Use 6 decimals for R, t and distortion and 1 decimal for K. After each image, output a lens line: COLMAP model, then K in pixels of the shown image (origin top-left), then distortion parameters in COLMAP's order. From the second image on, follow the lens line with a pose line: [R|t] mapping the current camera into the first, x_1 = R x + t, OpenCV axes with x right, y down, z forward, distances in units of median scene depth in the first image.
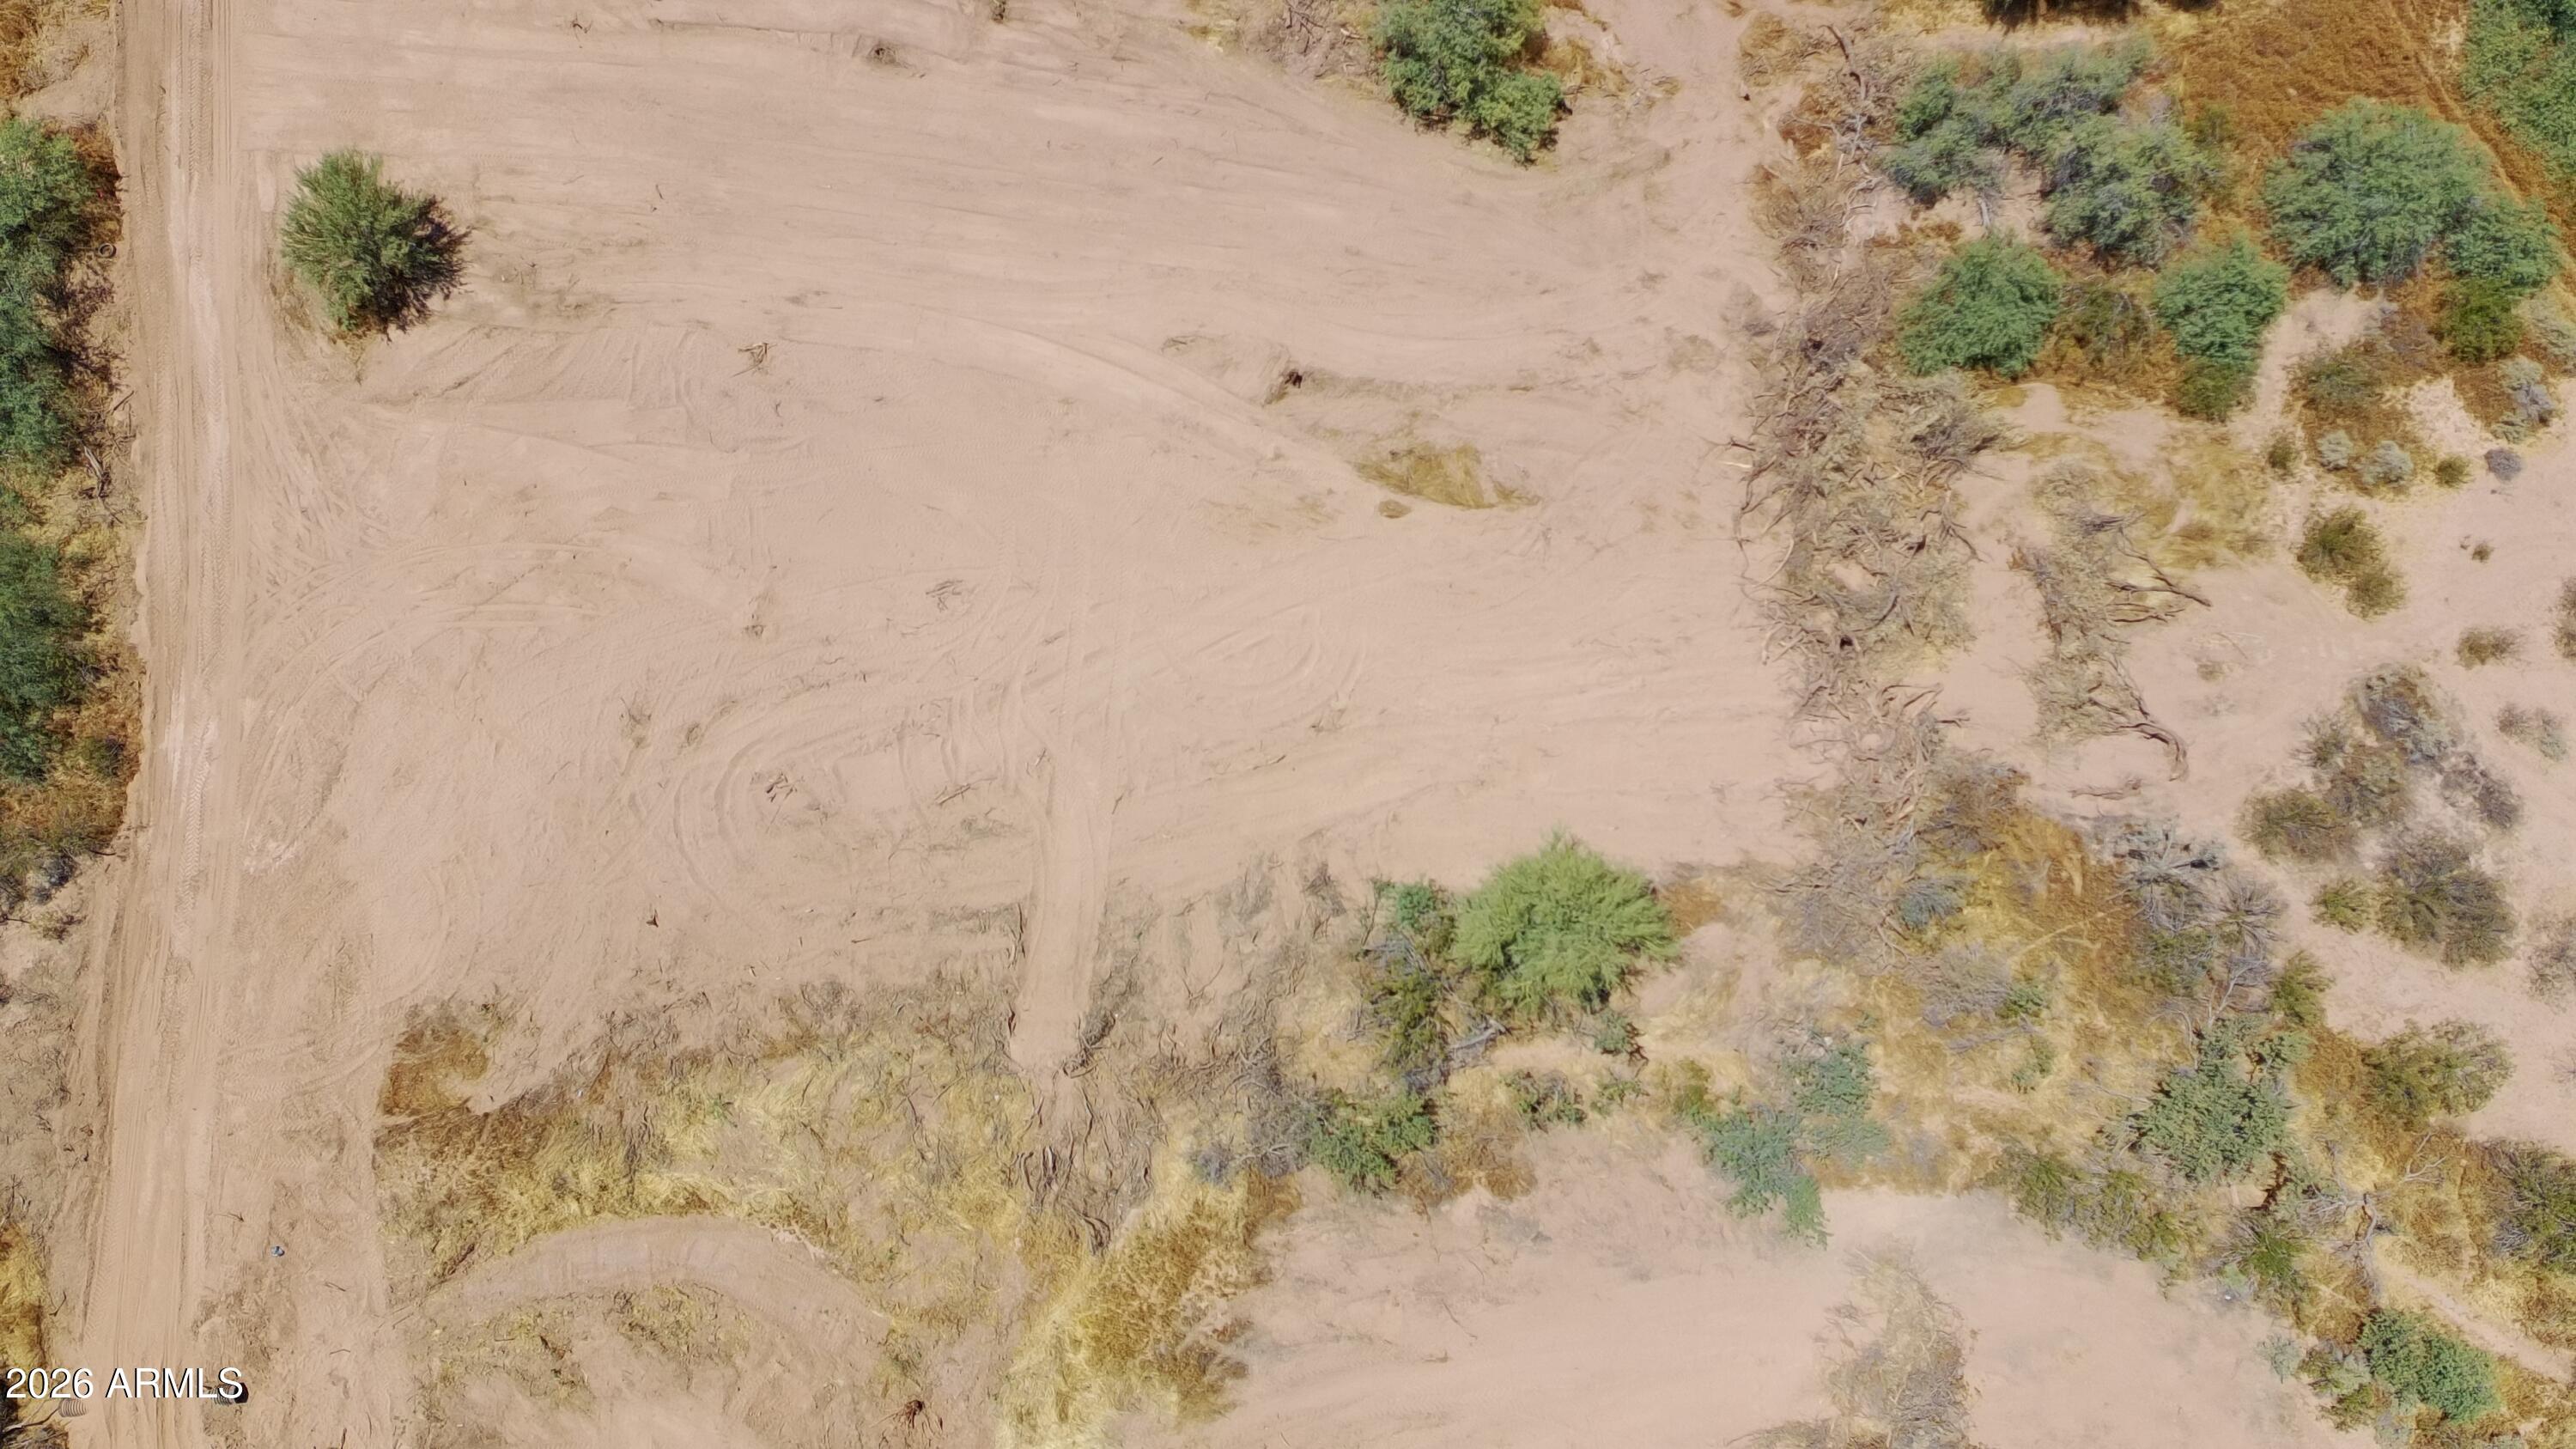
lens RADIAL K [[1971.8, 0, 1289.9], [0, 1971.8, 705.7], [0, 0, 1]] dist [0.066309, -0.073845]
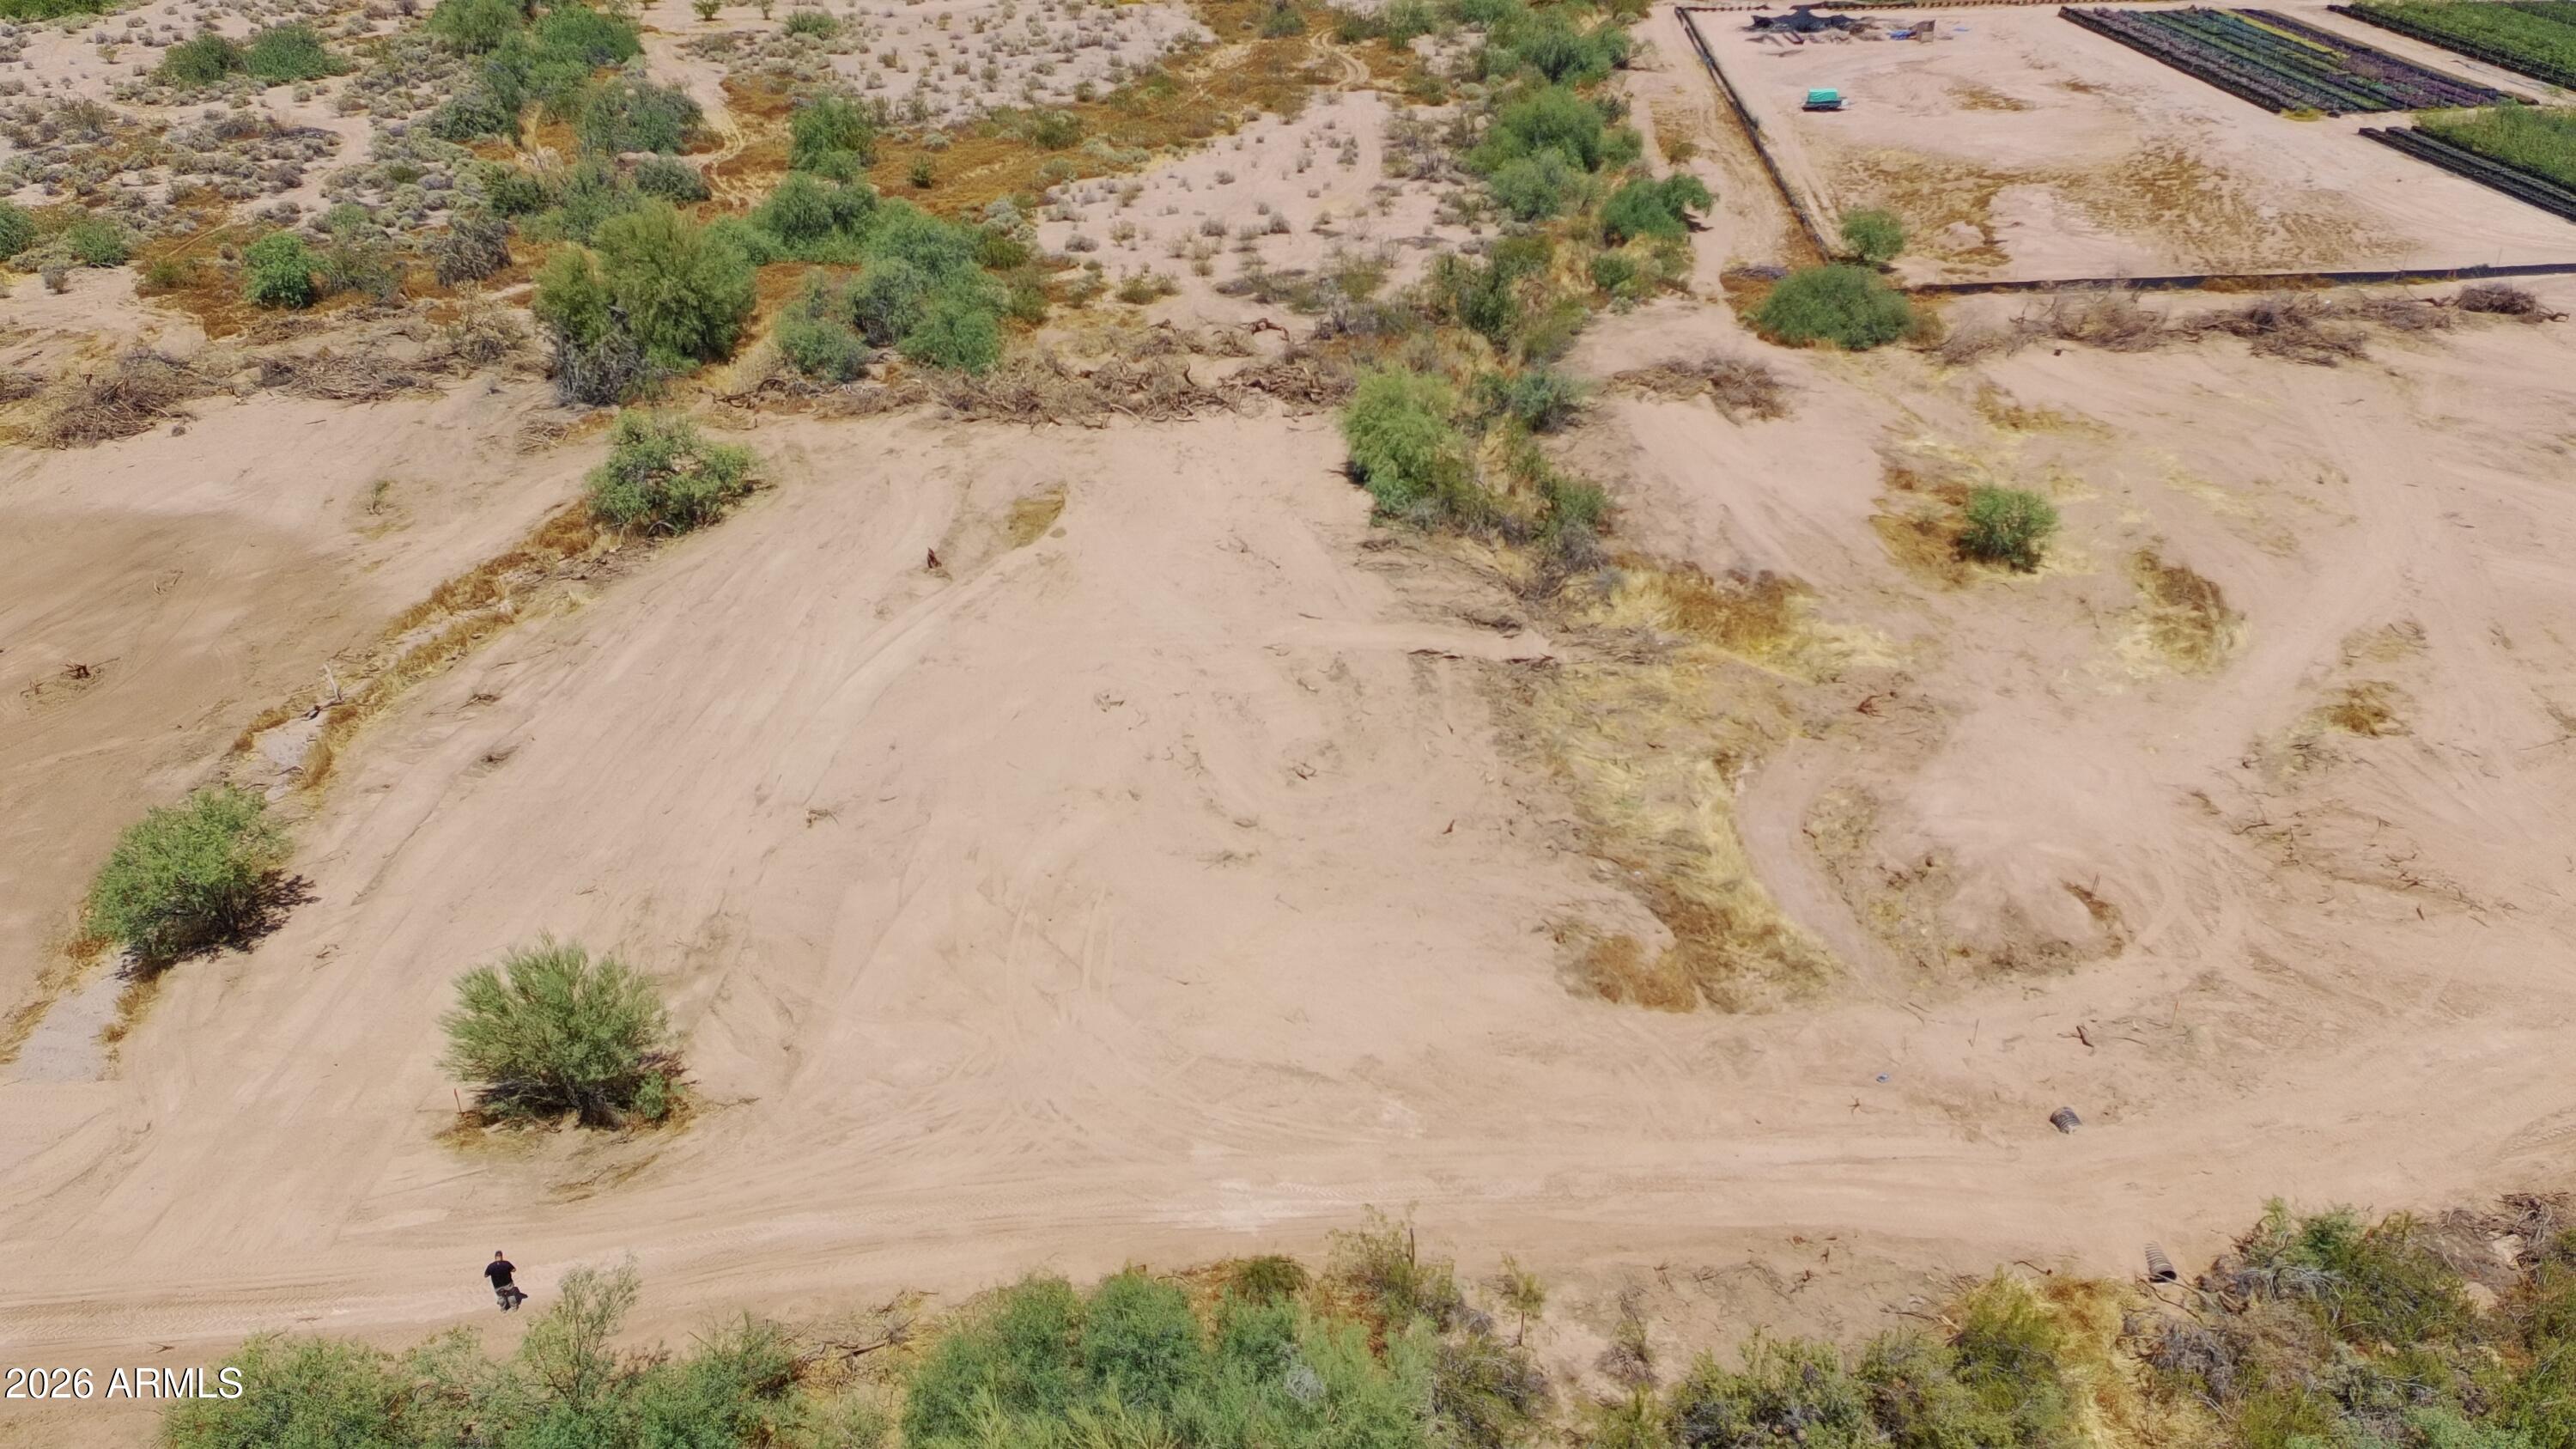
lens RADIAL K [[1971.8, 0, 1287.8], [0, 1971.8, 717.6], [0, 0, 1]] dist [0.066309, -0.073845]
pose [[-0.009297, -0.488727, 0.872387, -1.026092], [0.980116, 0.168473, 0.104827, -0.068090], [-0.198206, 0.856016, 0.477443, 0.480015]]
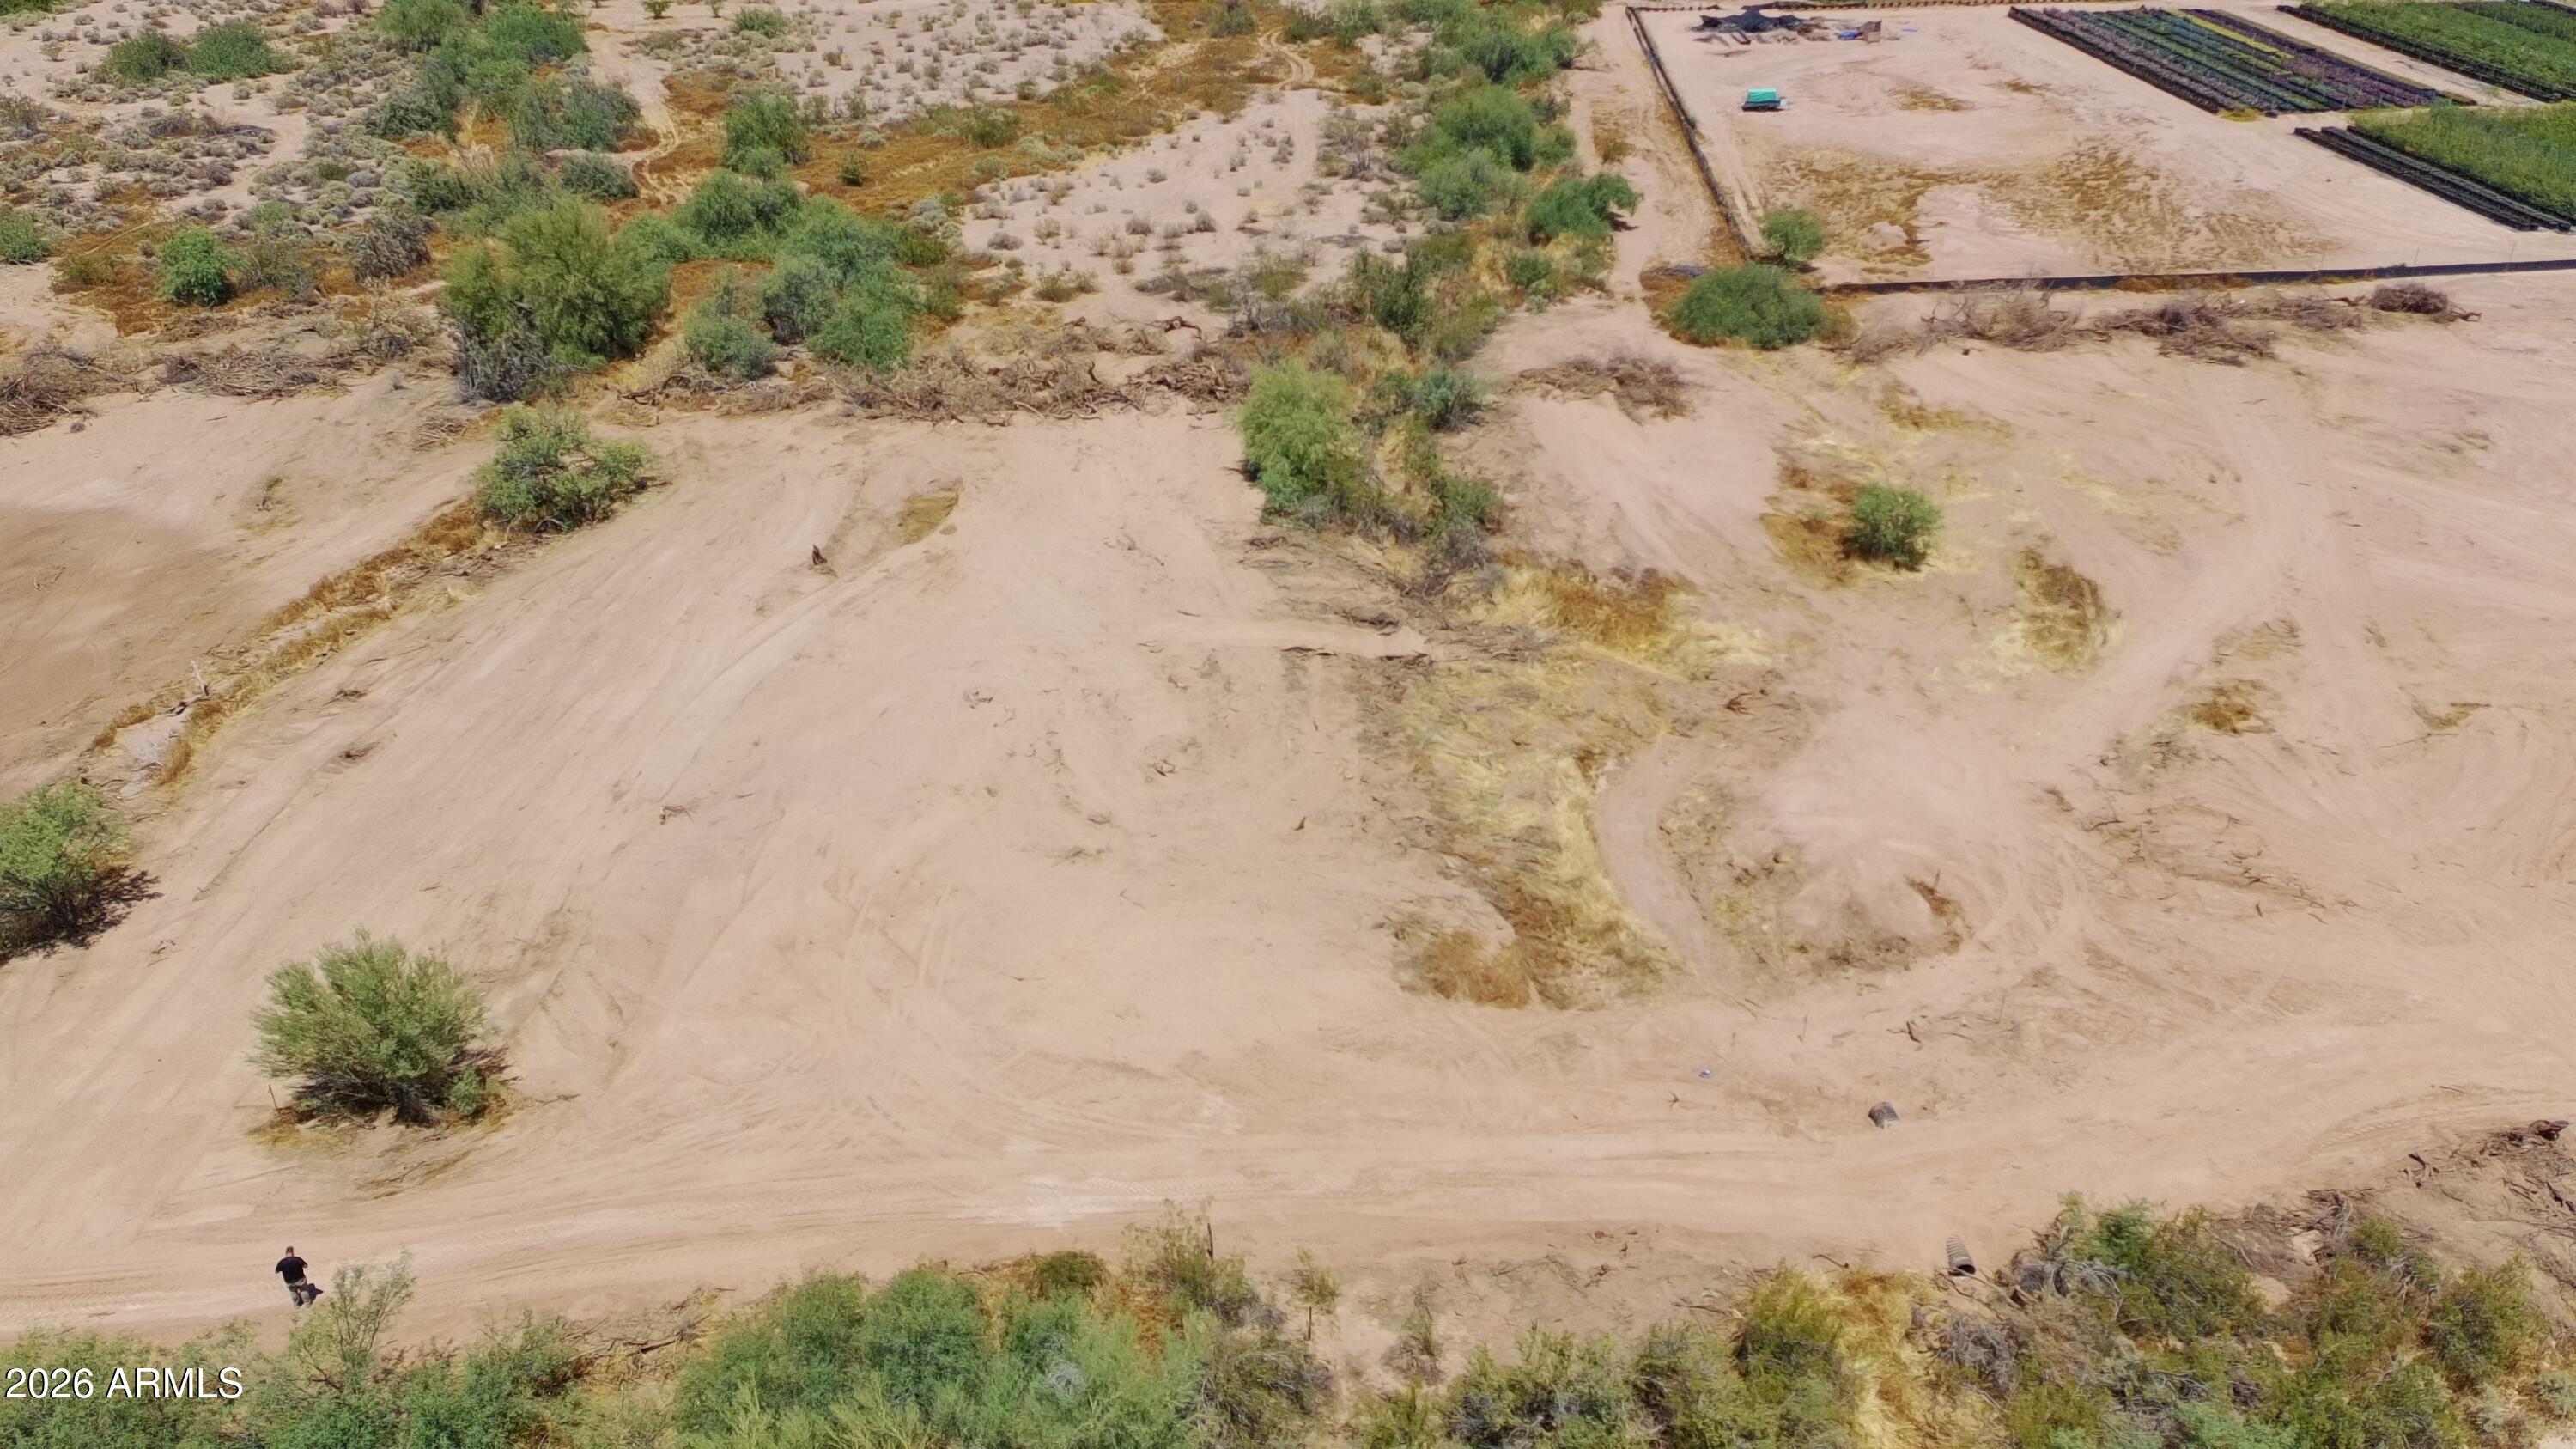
lens RADIAL K [[1971.7, 0, 1288.8], [0, 1971.7, 721.8], [0, 0, 1]] dist [0.060571, -0.059752]
pose [[-0.009793, -0.490091, 0.871616, -1.026764], [0.979858, 0.169163, 0.106126, -0.004554], [-0.199457, 0.855099, 0.478563, 0.469501]]
